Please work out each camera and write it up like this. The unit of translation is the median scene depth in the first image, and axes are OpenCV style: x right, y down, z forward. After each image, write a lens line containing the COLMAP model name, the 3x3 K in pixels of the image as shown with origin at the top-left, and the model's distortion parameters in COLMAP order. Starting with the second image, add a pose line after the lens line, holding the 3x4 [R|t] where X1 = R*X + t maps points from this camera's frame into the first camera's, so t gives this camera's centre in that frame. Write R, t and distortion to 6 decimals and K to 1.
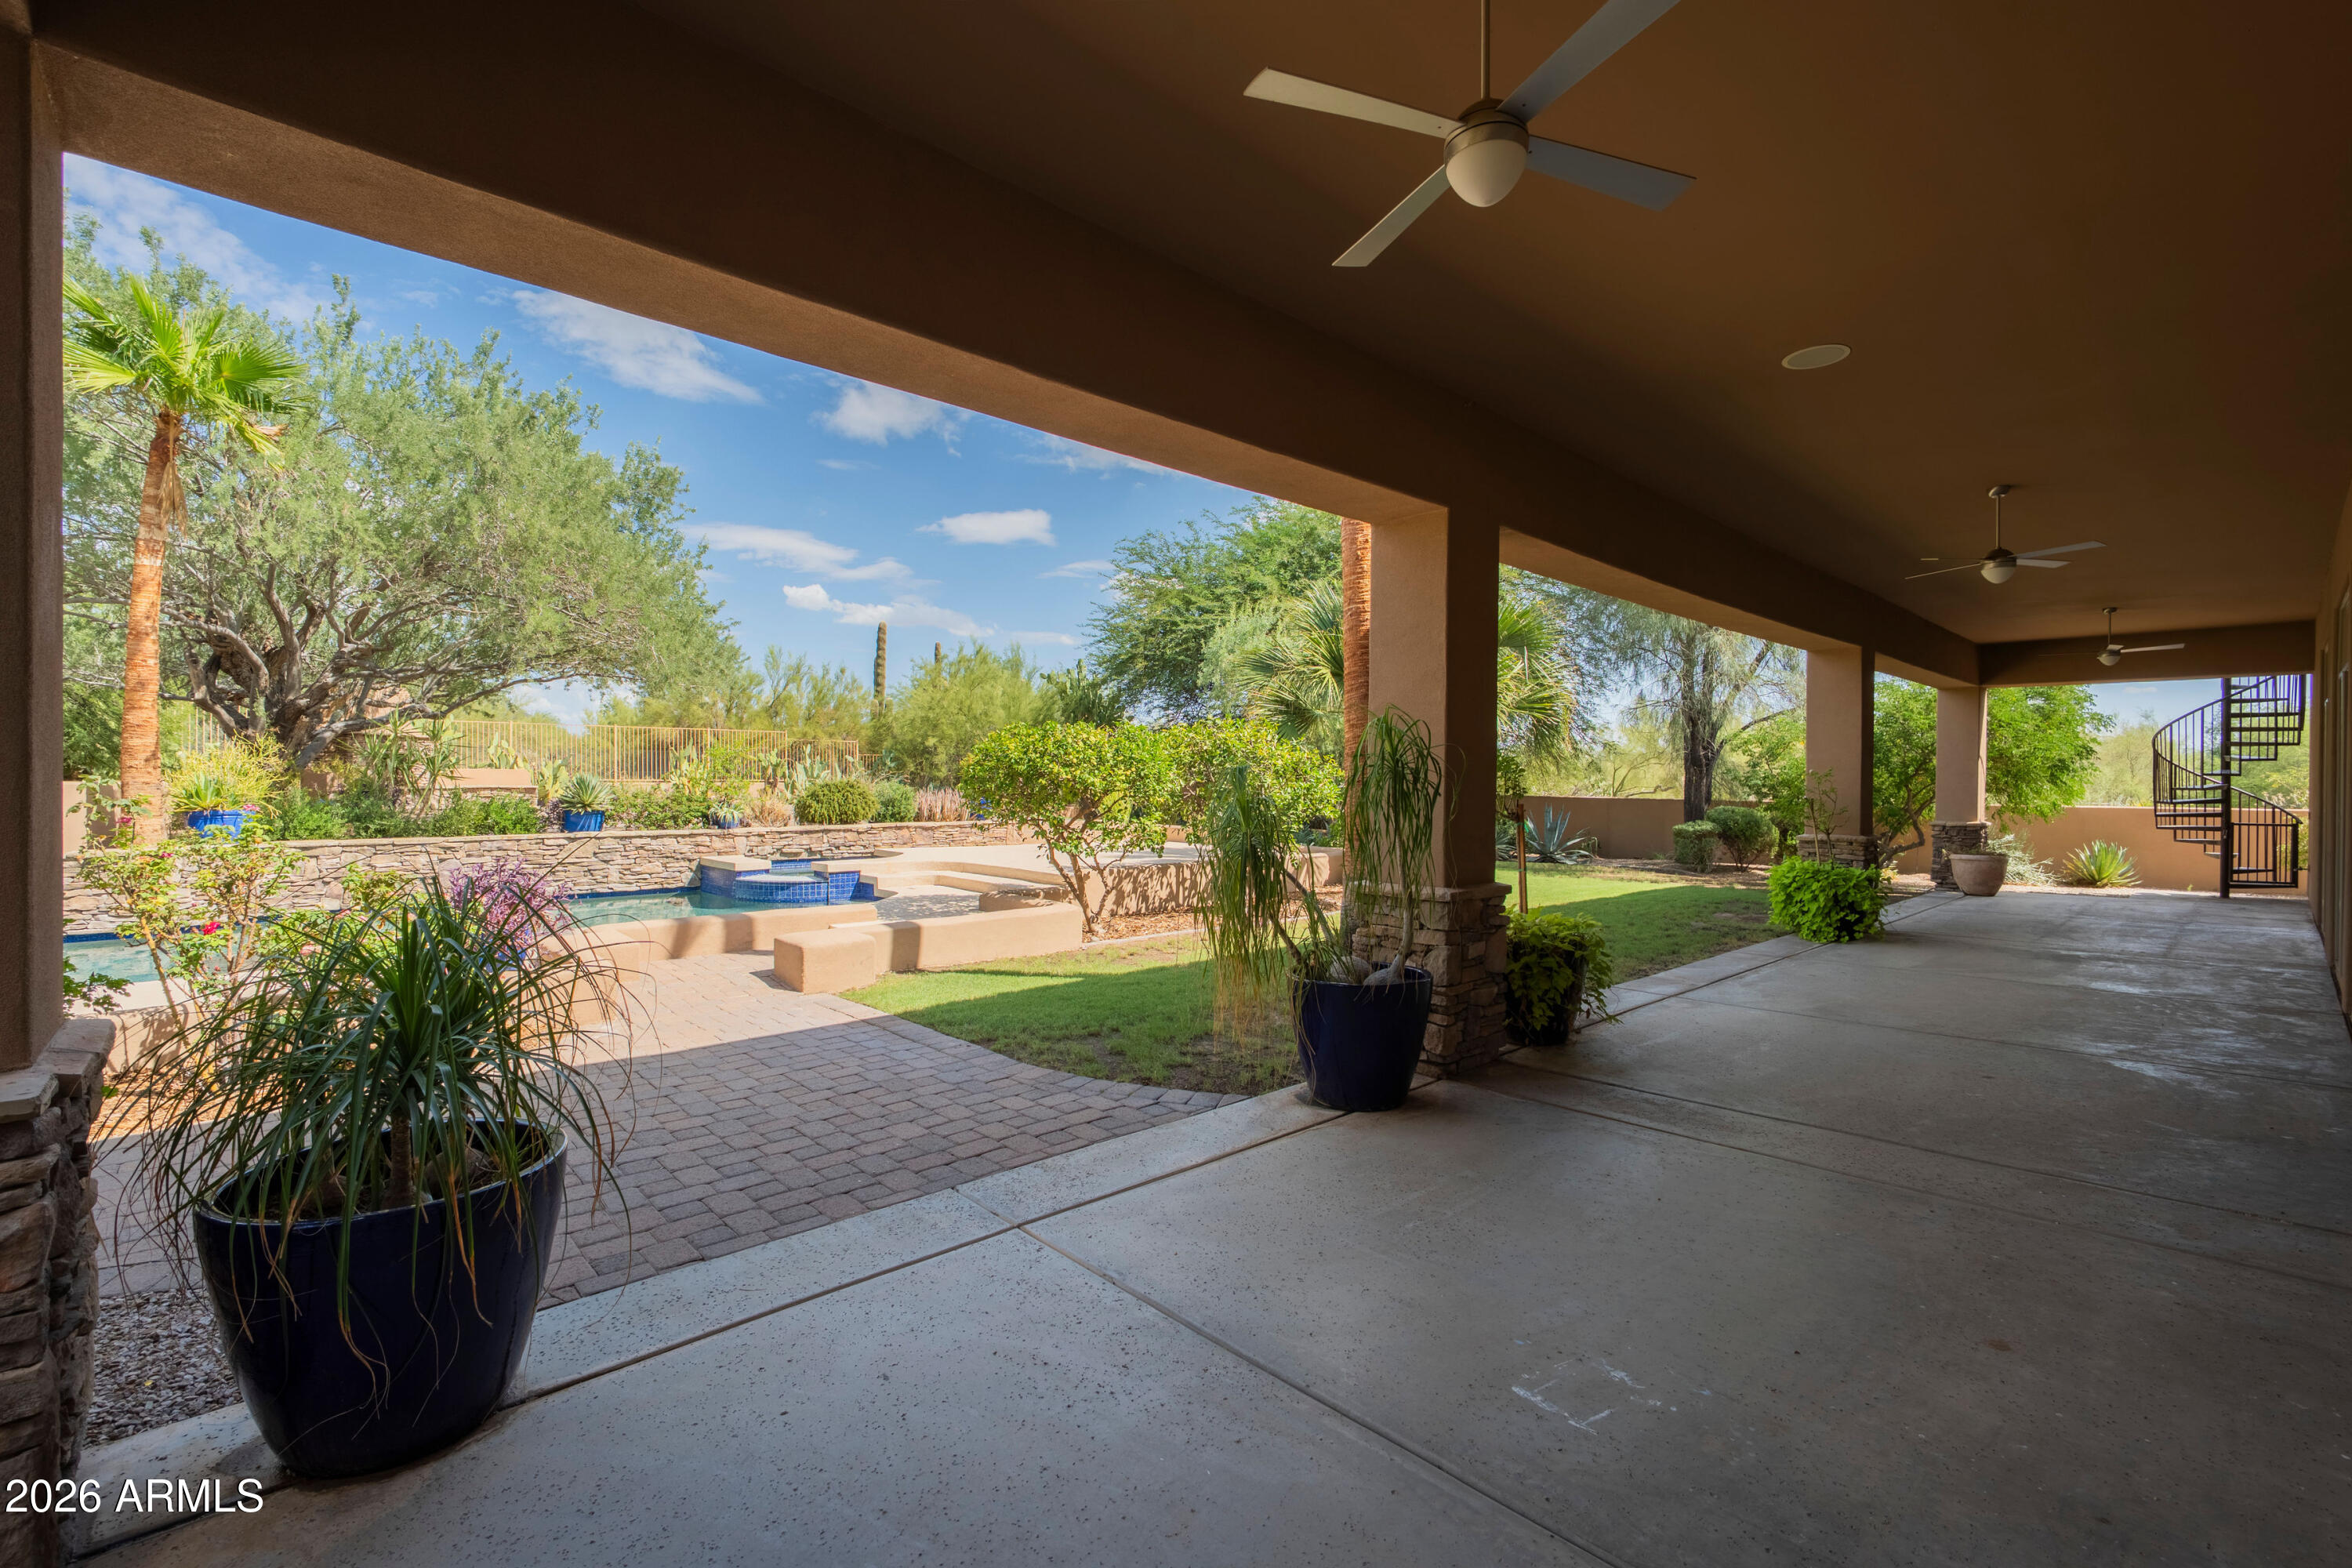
lens RADIAL K [[1020.5, 0, 1174.0], [0, 1020.5, 788.4], [0, 0, 1]] dist [-0.002024, -0.000034]
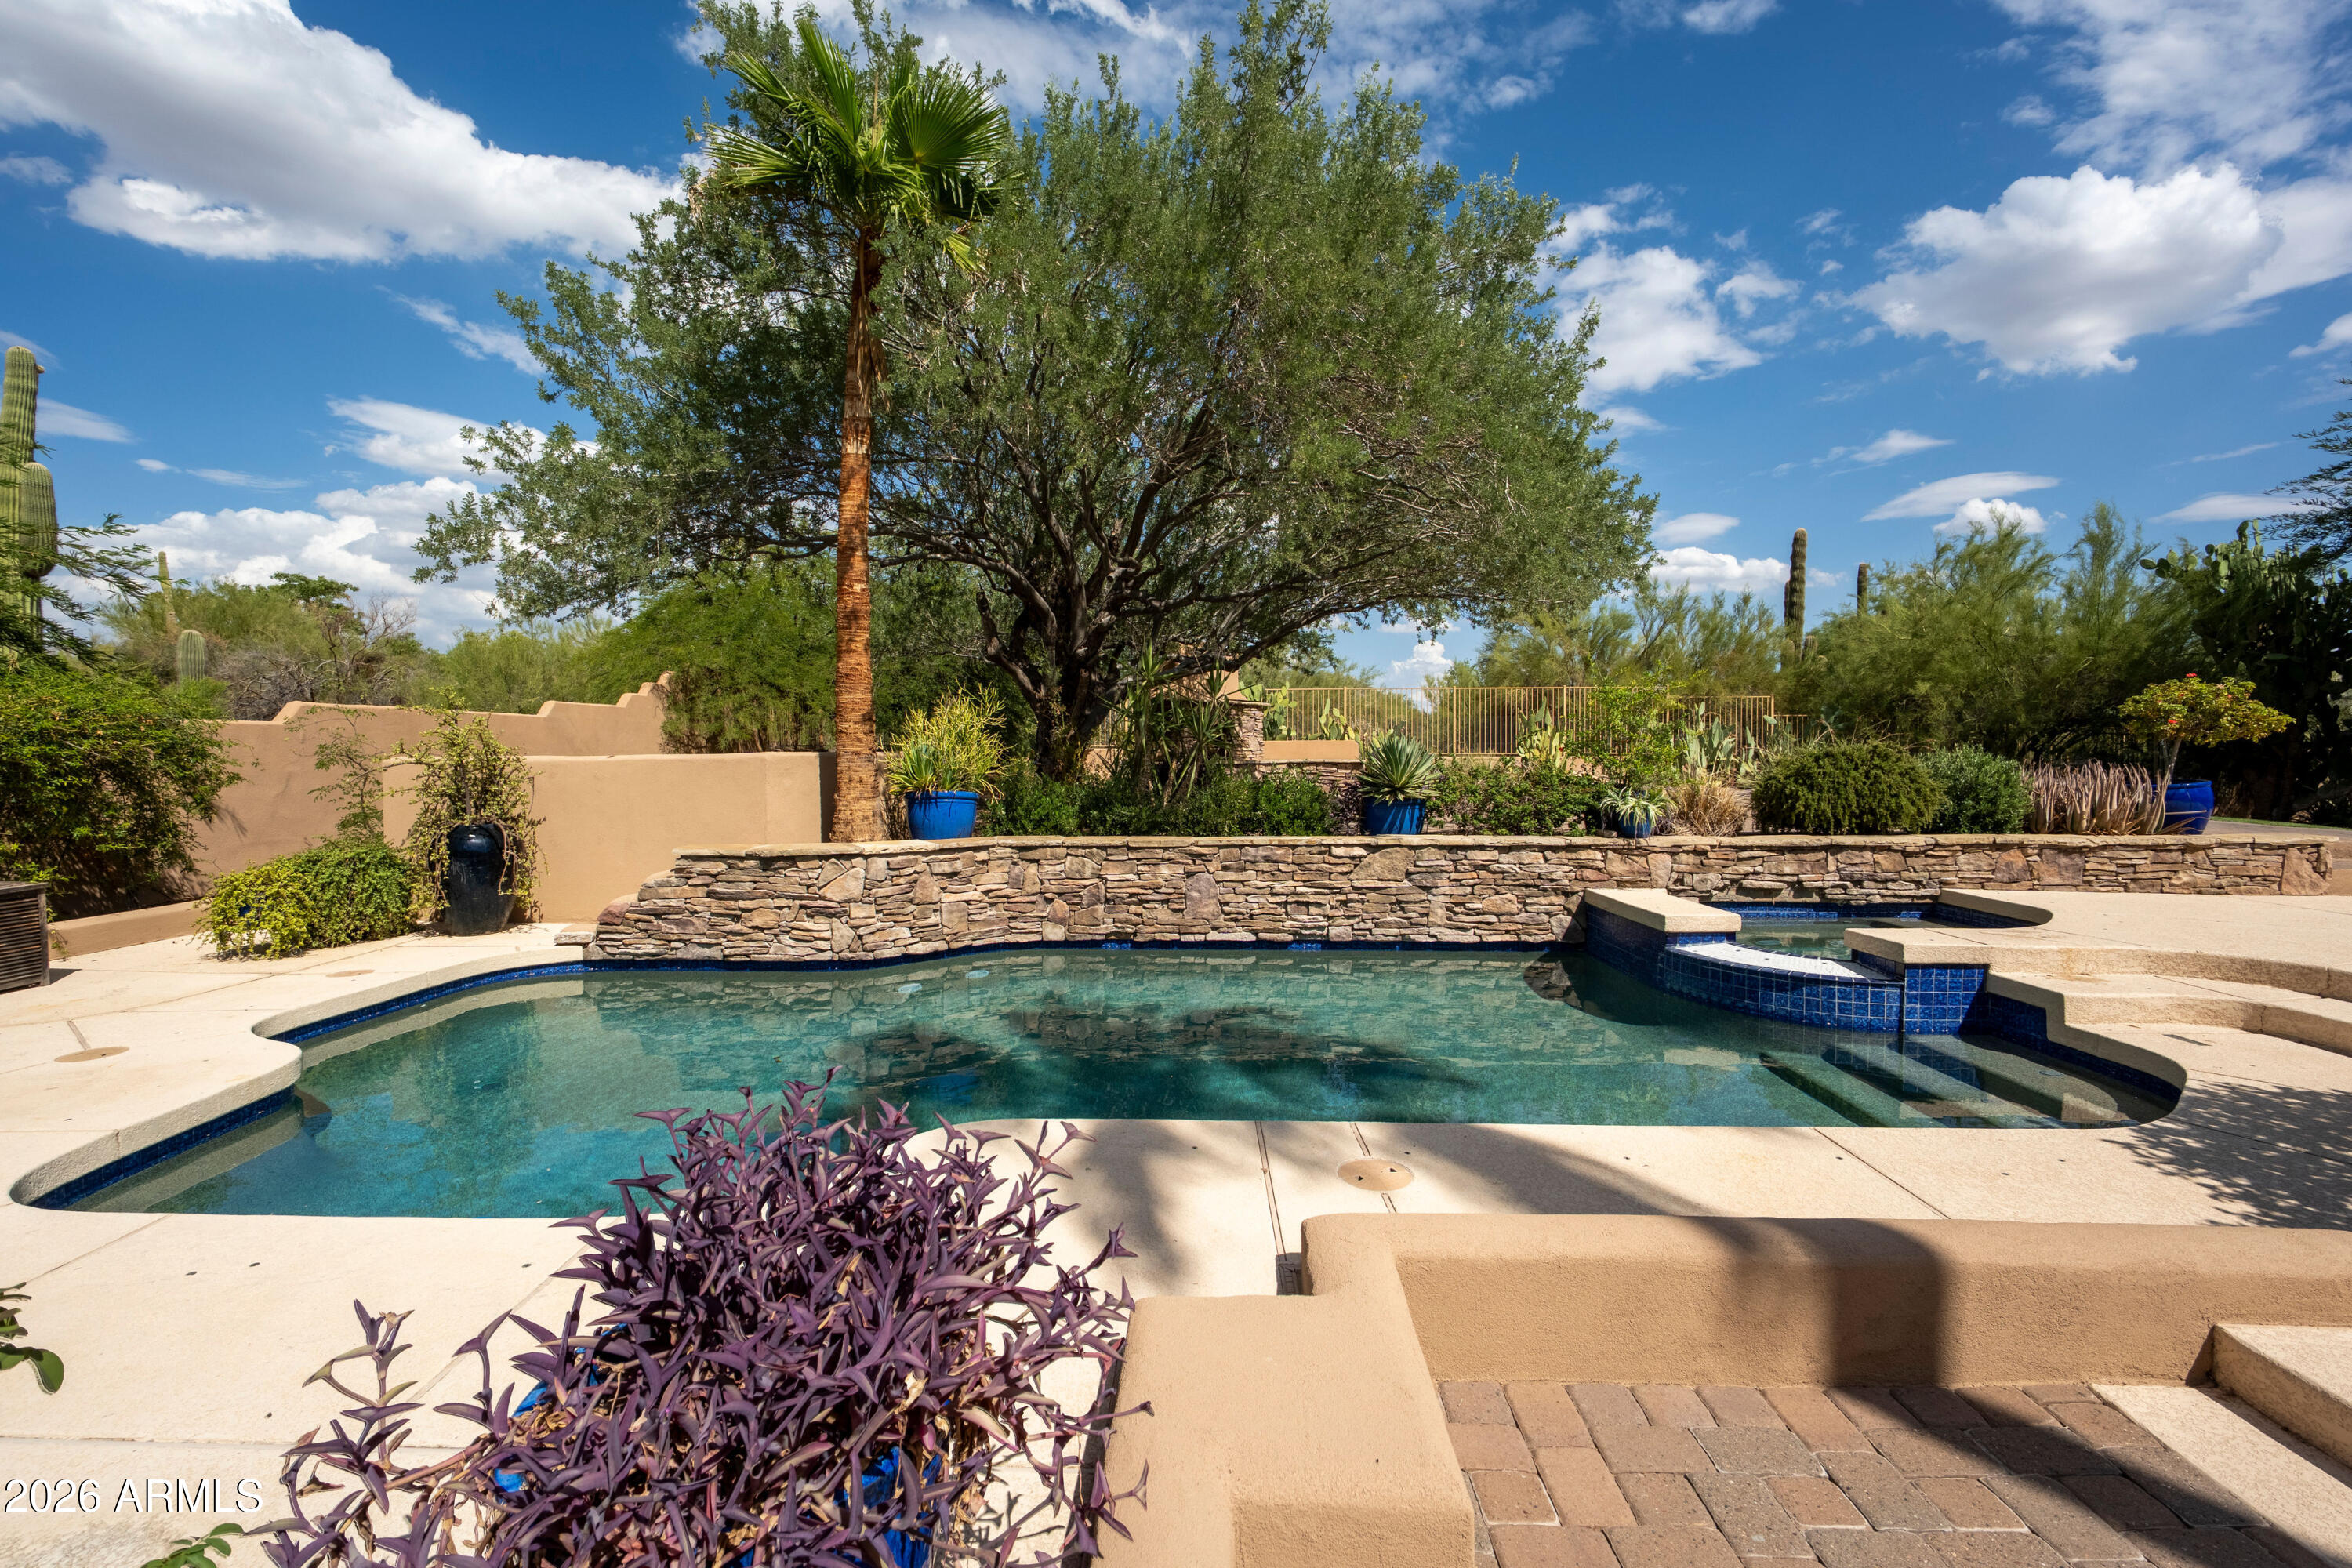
lens RADIAL K [[1020.5, 0, 1175.7], [0, 1020.5, 779.8], [0, 0, 1]] dist [-0.002024, -0.000034]
pose [[0.714987, 0.009783, -0.699069, -0.228735], [-0.000563, 0.999910, 0.013418, 0.002756], [0.699137, -0.009200, 0.714929, 0.437799]]
